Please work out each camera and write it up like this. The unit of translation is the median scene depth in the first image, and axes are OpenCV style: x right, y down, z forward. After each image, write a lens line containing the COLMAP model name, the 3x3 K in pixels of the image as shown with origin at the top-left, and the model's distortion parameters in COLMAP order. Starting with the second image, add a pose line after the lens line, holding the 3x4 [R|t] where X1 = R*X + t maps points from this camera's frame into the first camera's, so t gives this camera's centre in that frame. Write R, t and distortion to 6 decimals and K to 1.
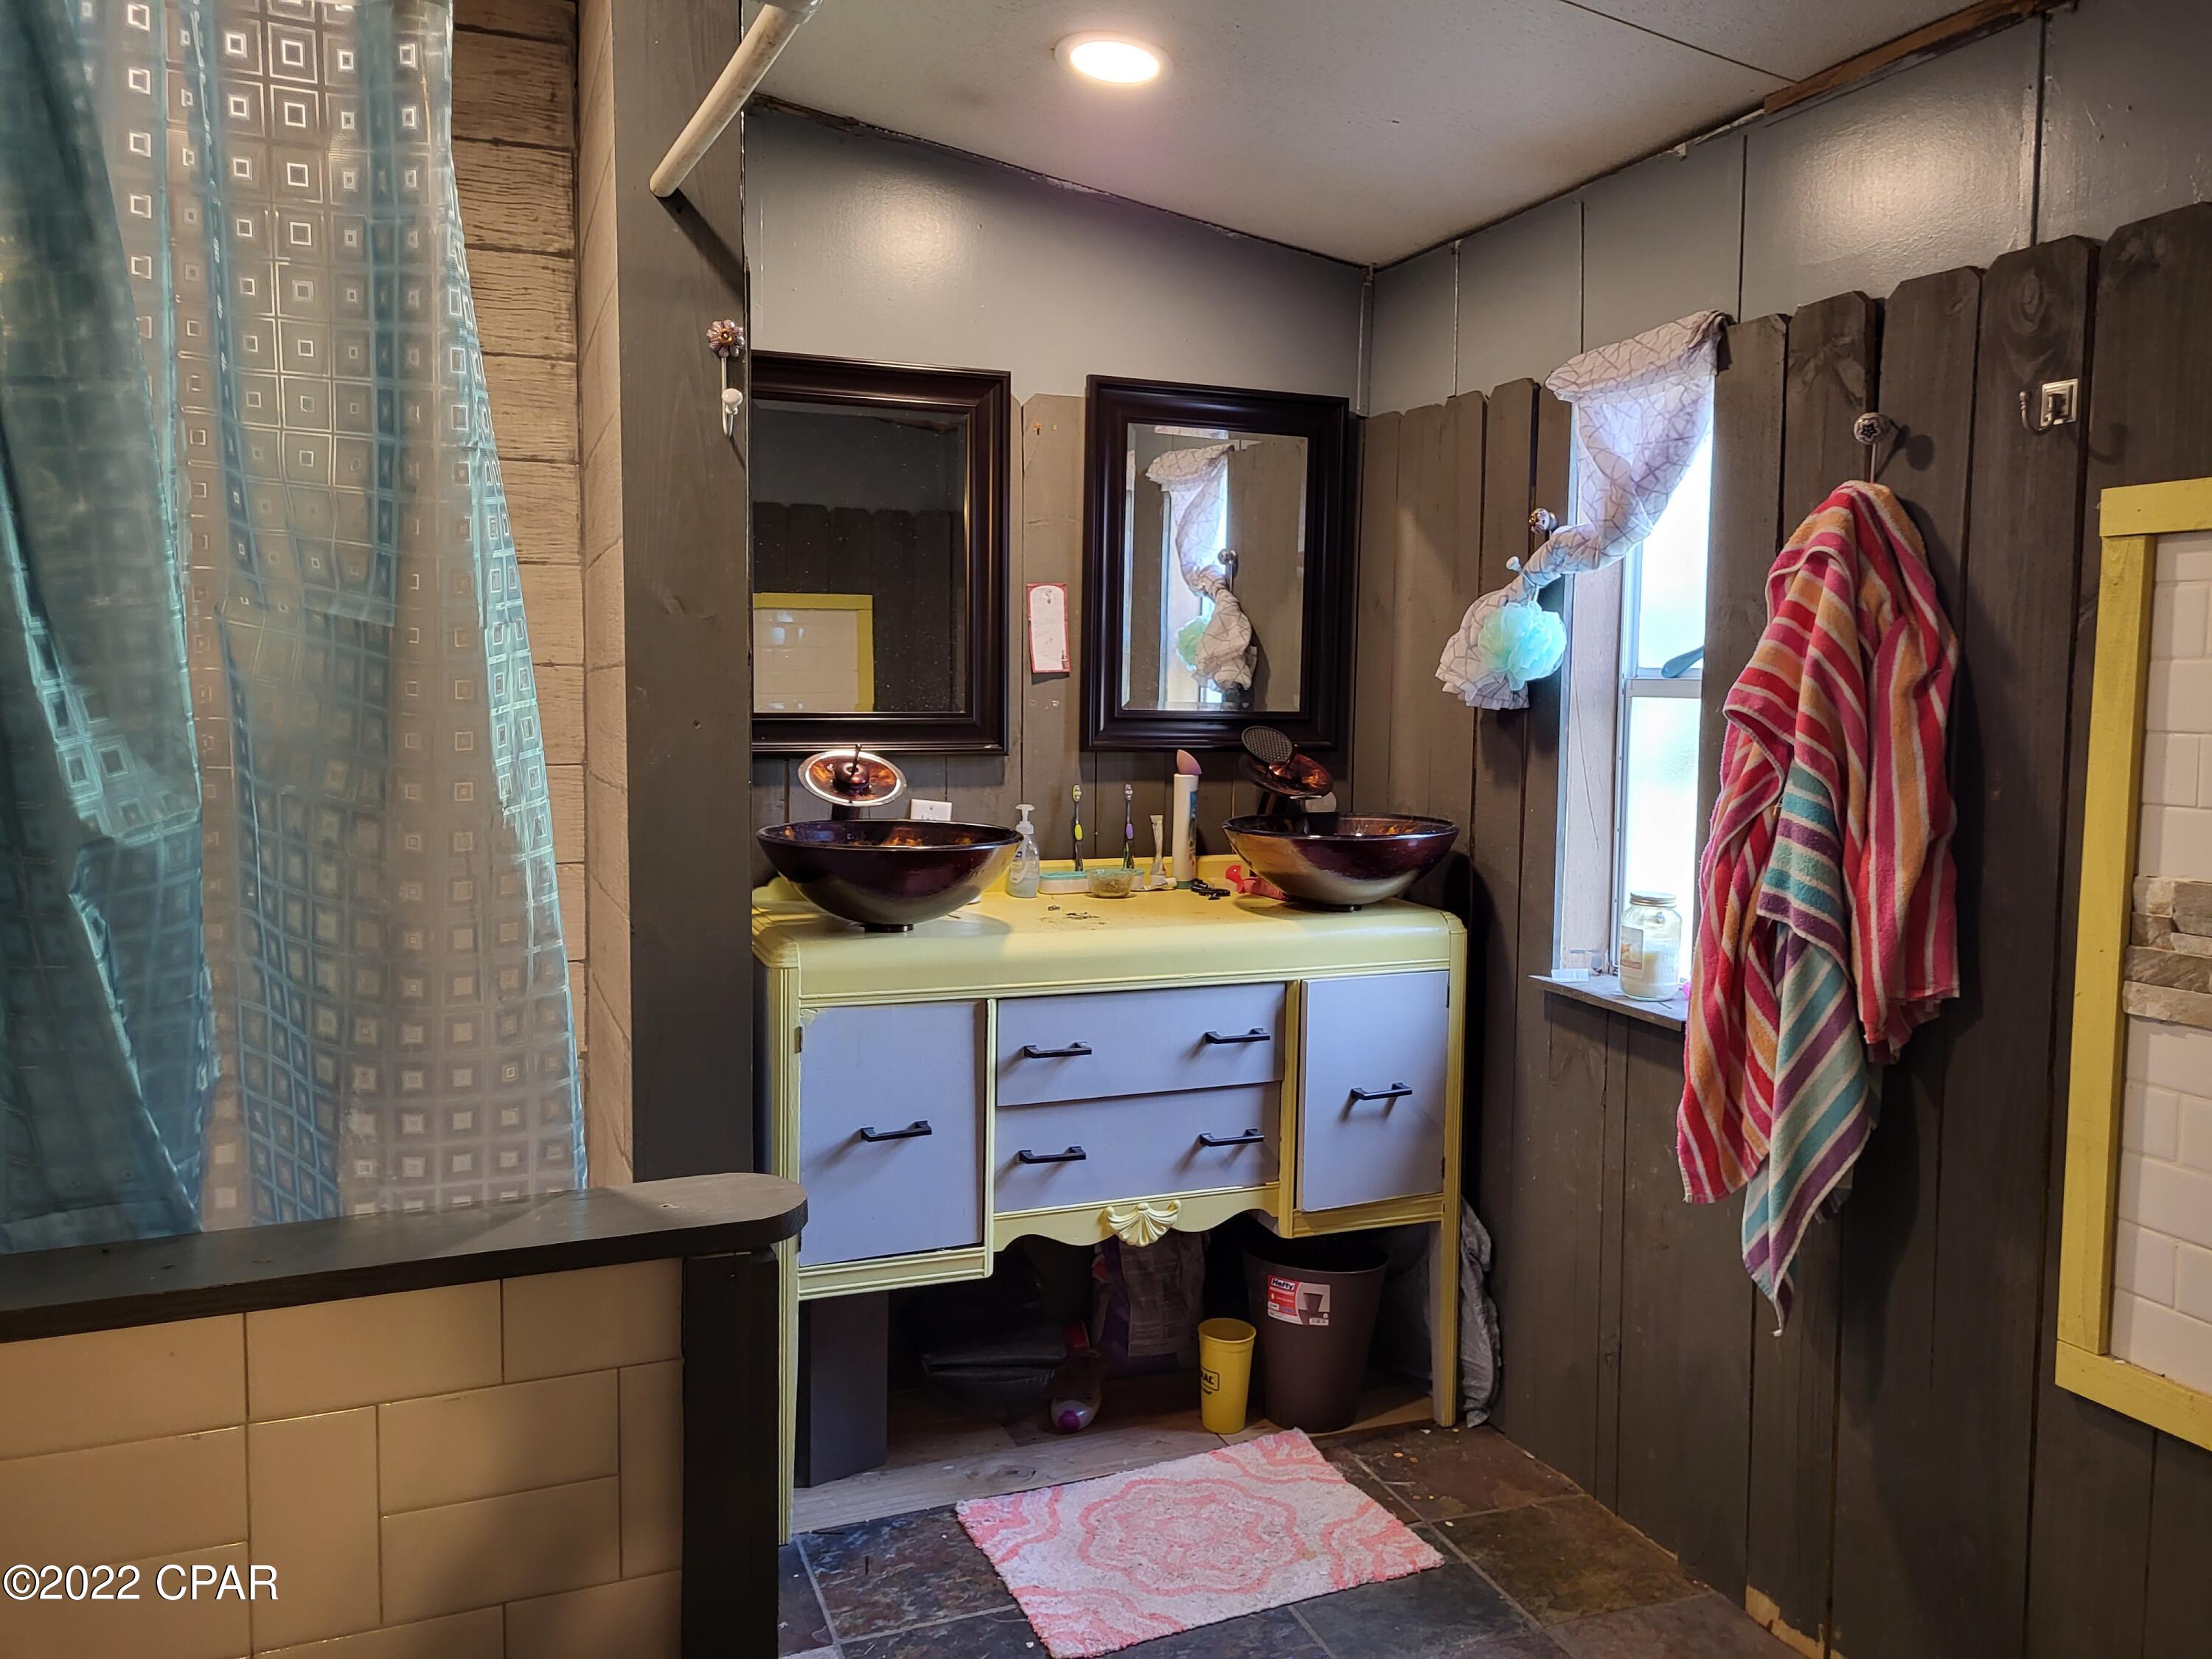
lens RADIAL K [[1678.4, 0, 1136.8], [0, 1678.4, 802.6], [0, 0, 1]] dist [0.040743, -0.034285]
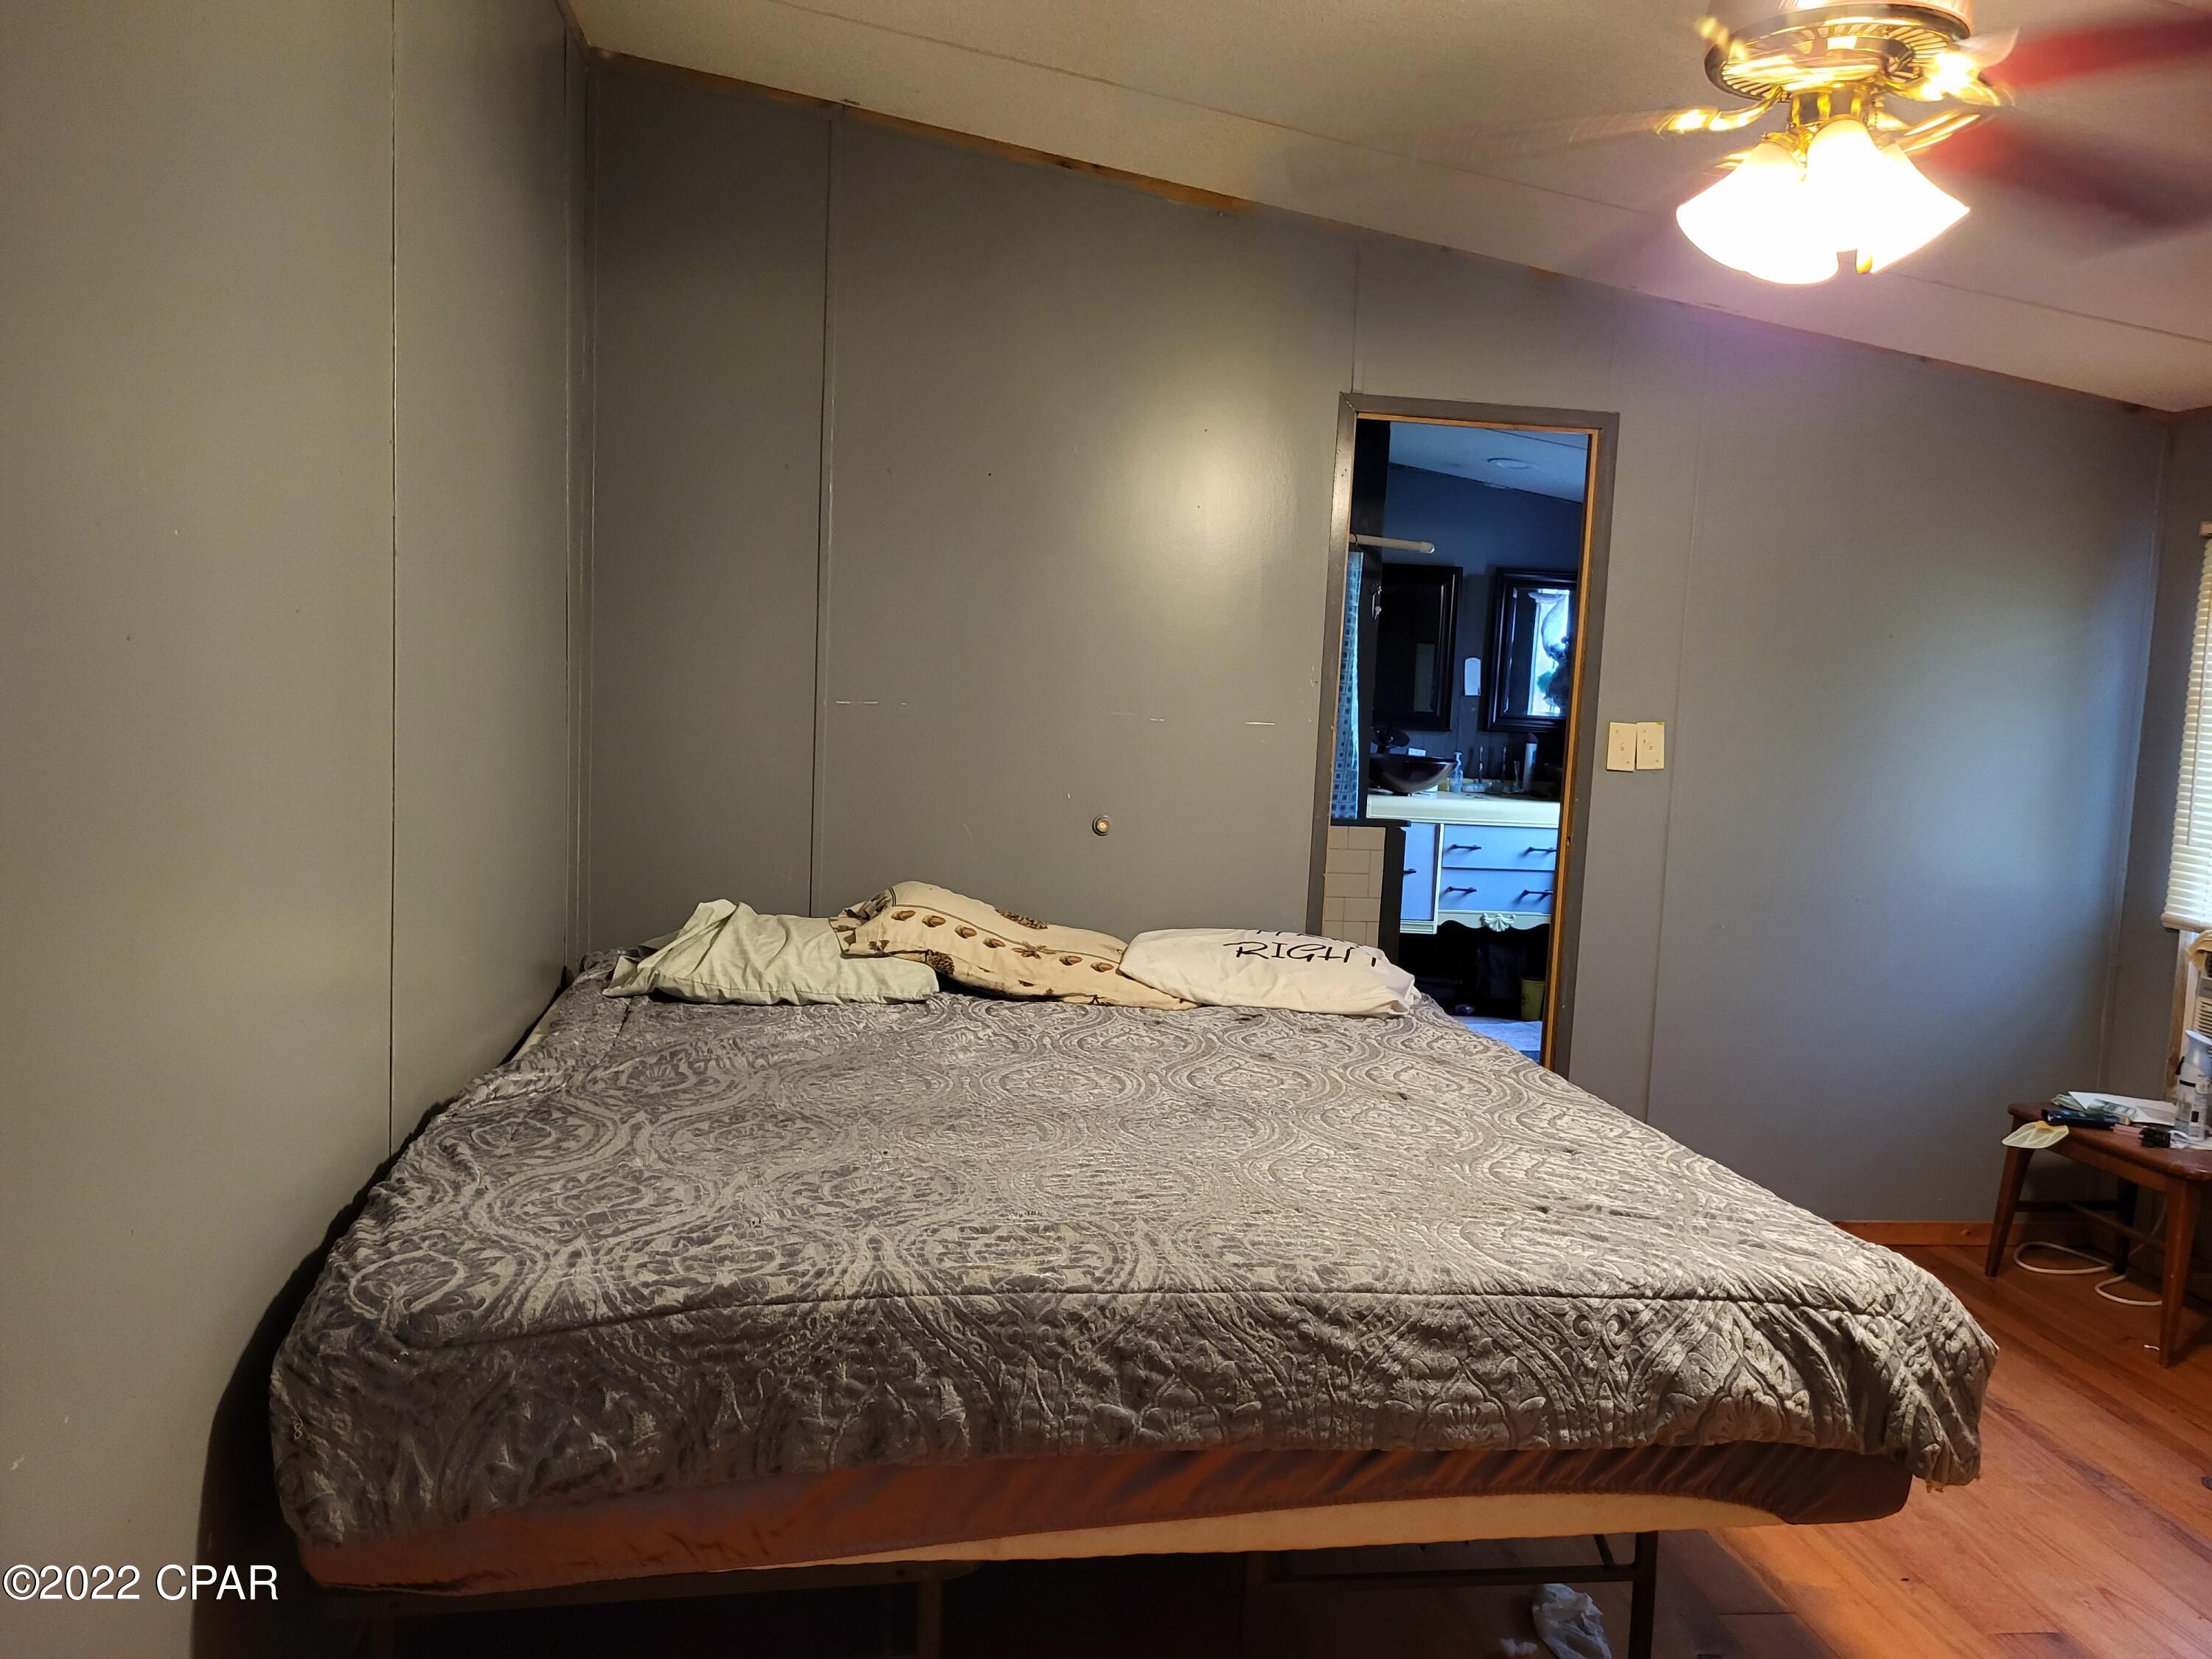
lens RADIAL K [[1678.4, 0, 1095.4], [0, 1678.4, 821.4], [0, 0, 1]] dist [0.040743, -0.034285]
pose [[0.965055, 0.056897, -0.255795, 0.059361], [-0.054586, 0.998379, 0.016131, 0.102391], [0.256299, -0.001605, 0.966596, -1.632719]]
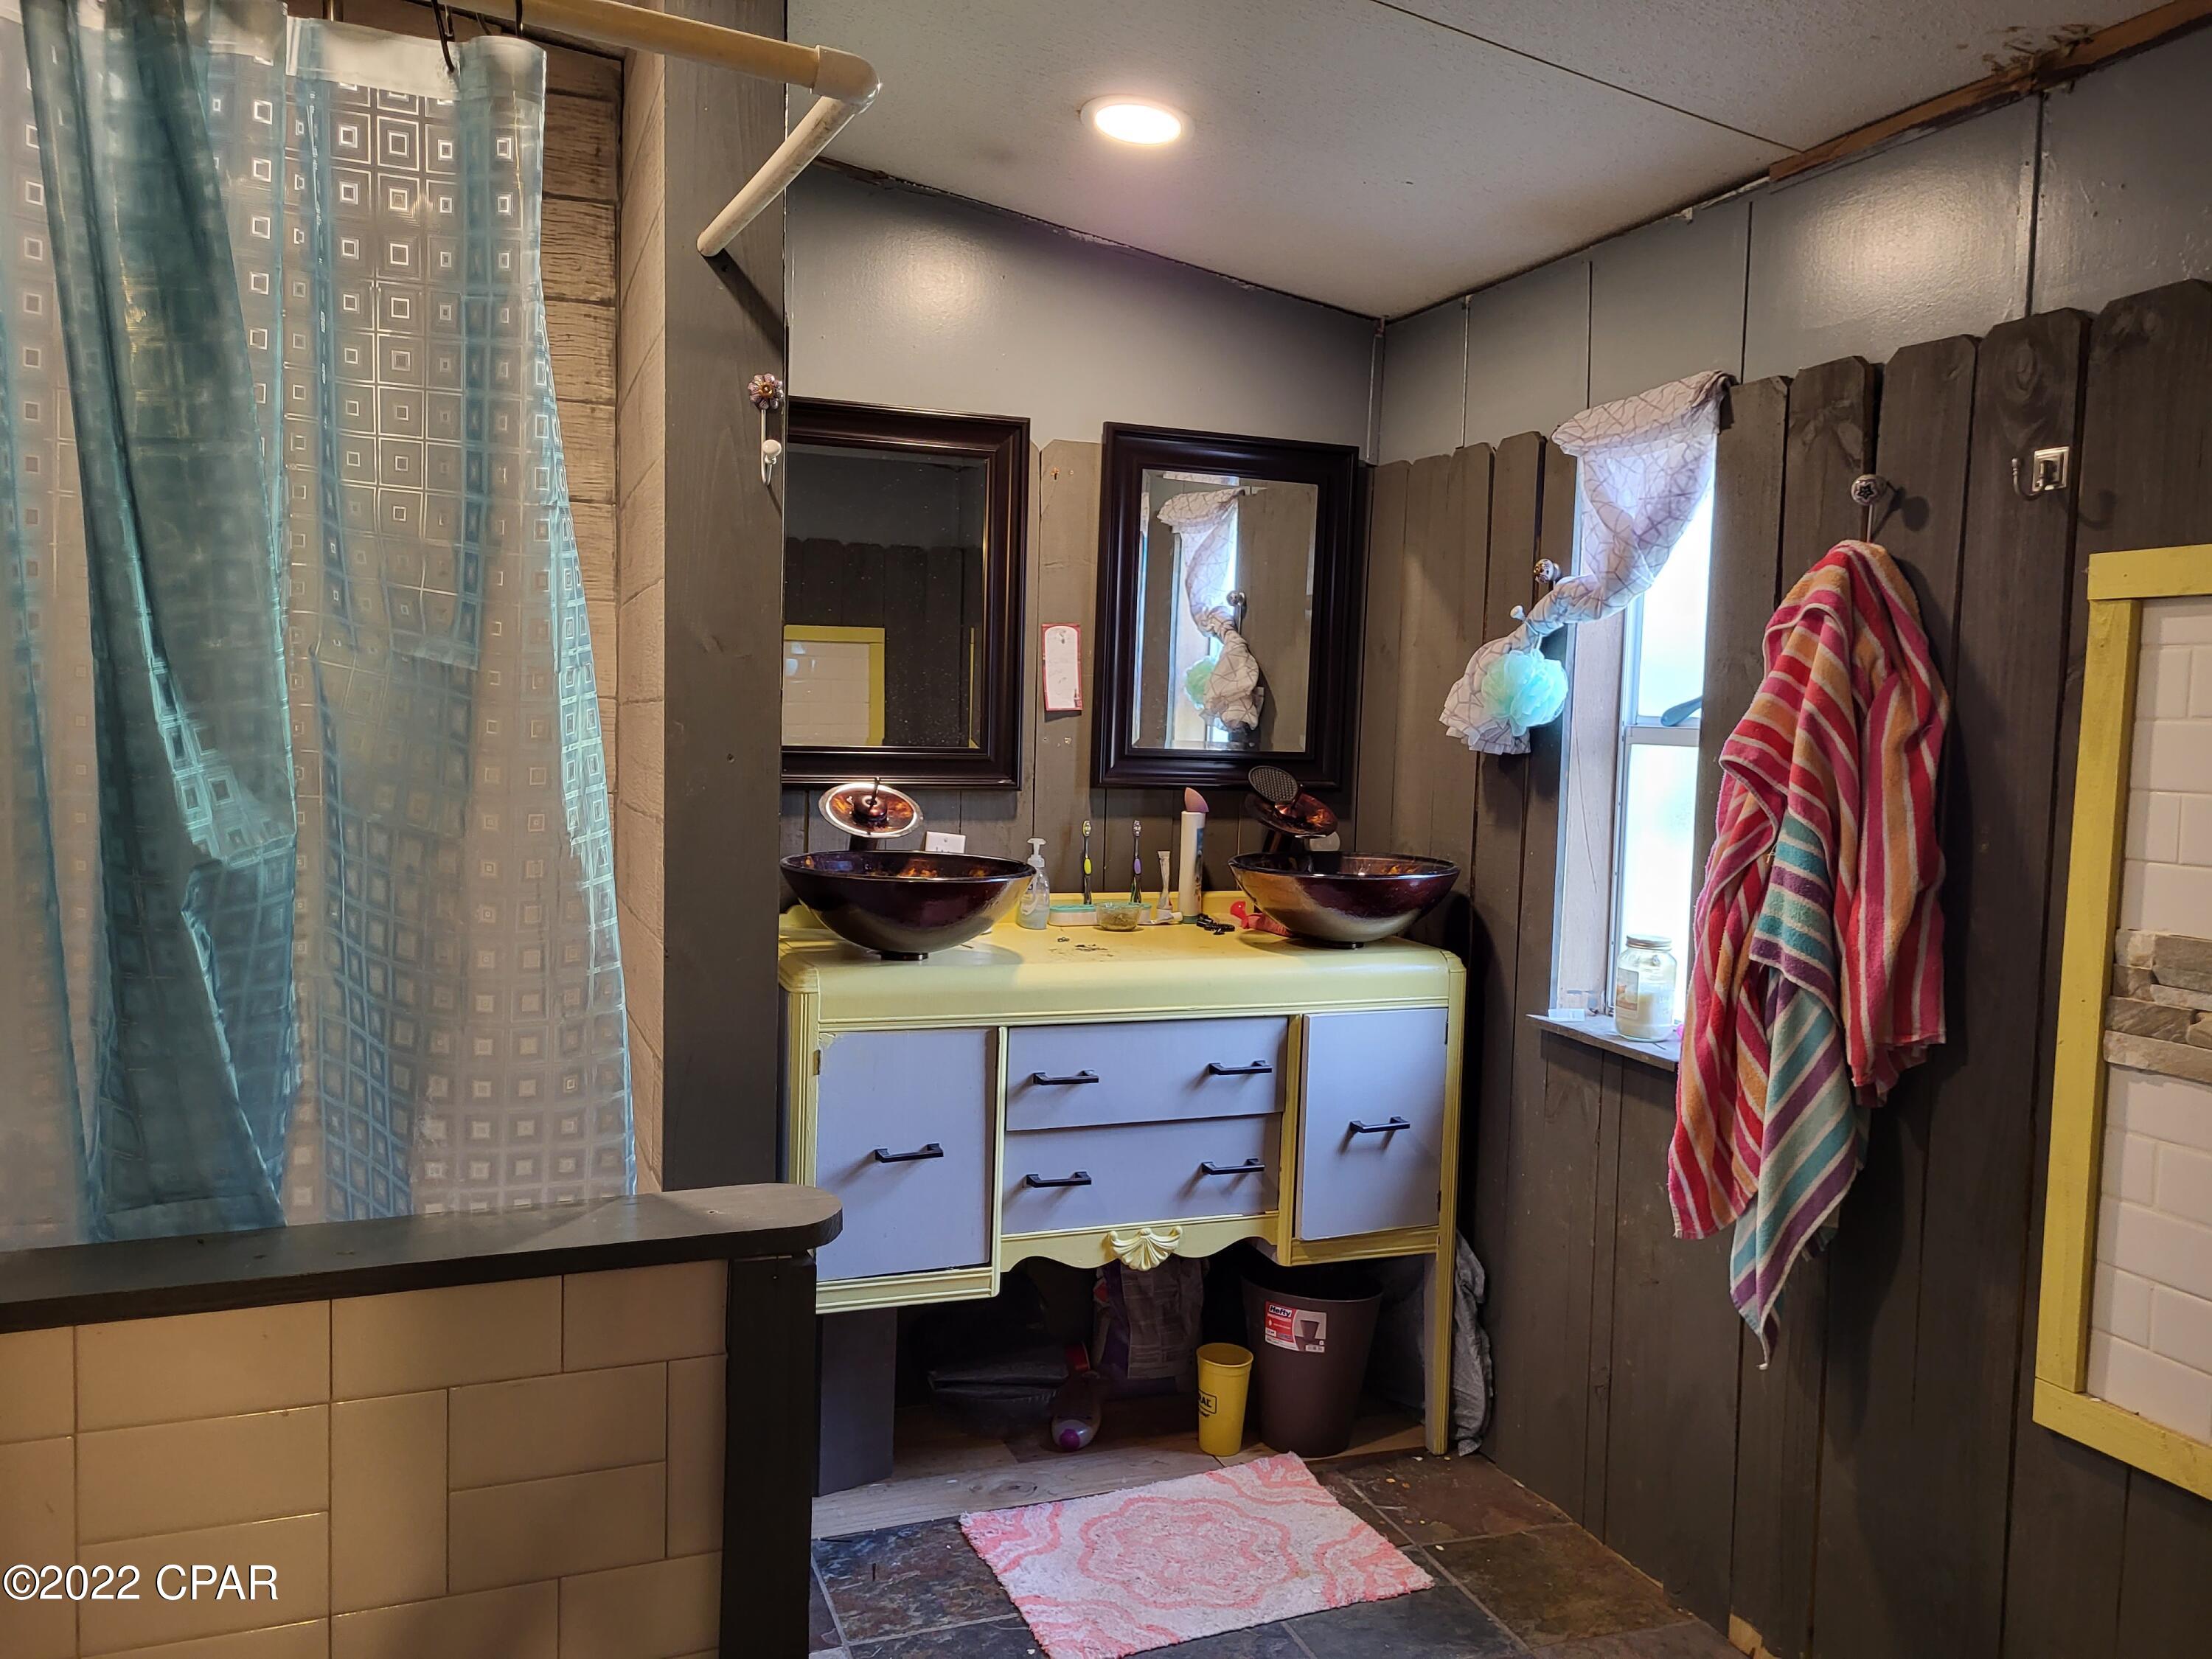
lens RADIAL K [[1678.4, 0, 1103.2], [0, 1678.4, 826.9], [0, 0, 1]] dist [0.040743, -0.034285]
pose [[0.999652, 0.017261, -0.019924, -0.006431], [-0.017357, 0.999839, -0.004635, -0.002334], [0.019841, 0.004979, 0.999791, -0.032296]]
